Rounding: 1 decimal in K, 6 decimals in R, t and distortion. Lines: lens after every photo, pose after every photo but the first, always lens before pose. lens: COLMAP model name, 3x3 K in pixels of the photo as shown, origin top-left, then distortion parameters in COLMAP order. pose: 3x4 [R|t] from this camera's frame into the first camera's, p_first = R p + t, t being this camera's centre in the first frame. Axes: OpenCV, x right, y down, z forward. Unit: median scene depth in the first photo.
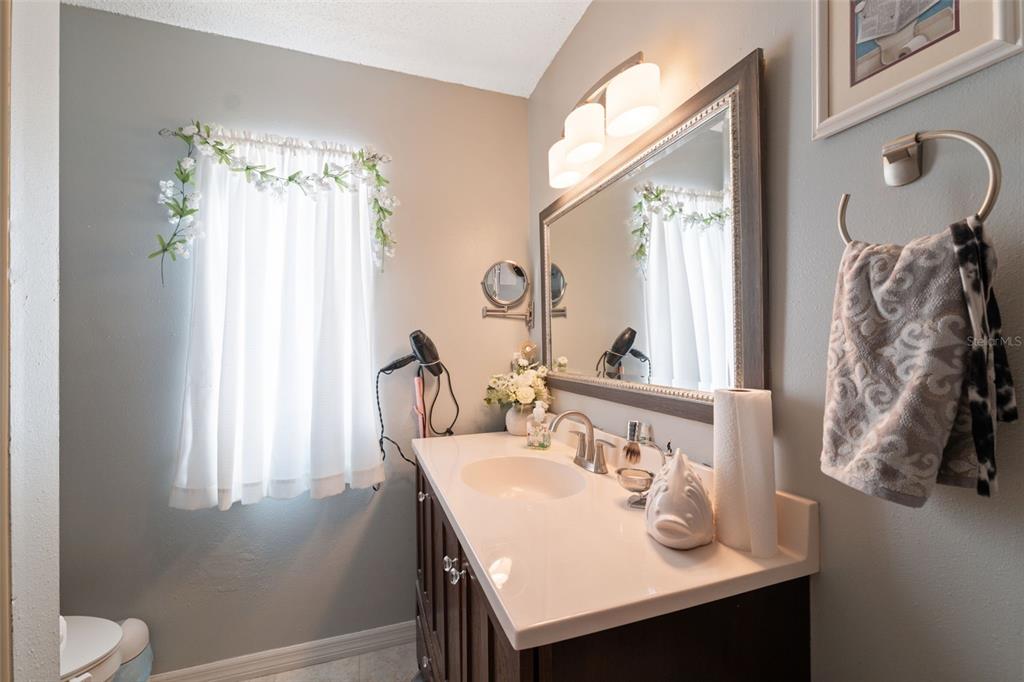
lens RADIAL K [[419.7, 0, 510.3], [0, 419.7, 342.9], [0, 0, 1]] dist [0.000650, -0.000235]
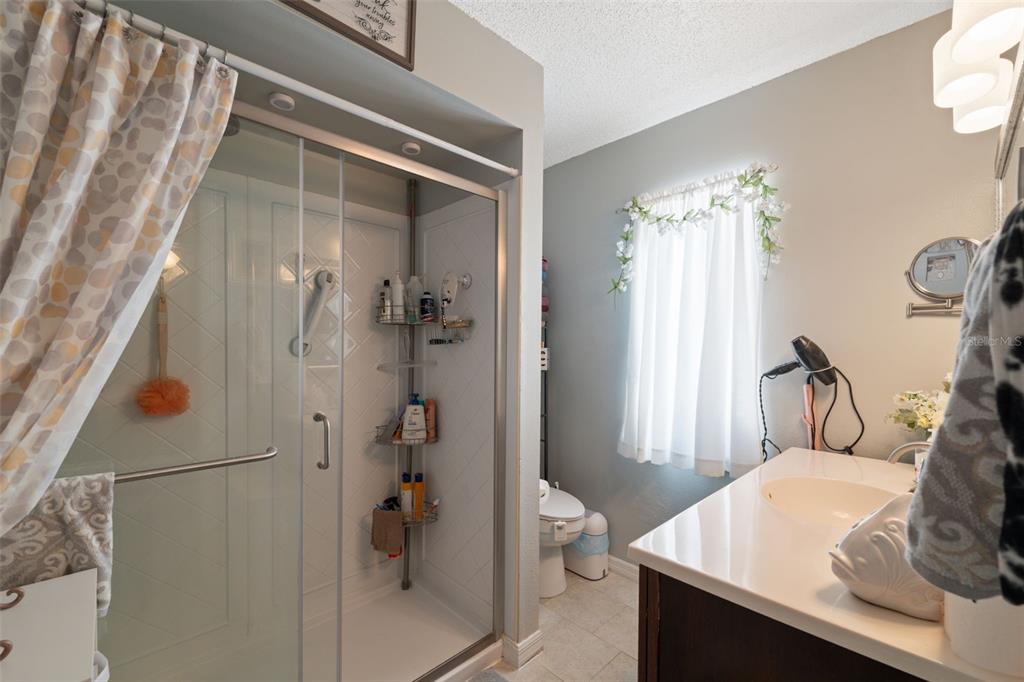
lens RADIAL K [[419.7, 0, 512.3], [0, 419.7, 344.9], [0, 0, 1]] dist [0.000650, -0.000235]
pose [[0.420248, 0.004663, -0.907397, 0.384538], [0.001160, 0.999983, 0.005676, -0.015583], [0.907408, -0.003438, 0.420236, -0.005265]]
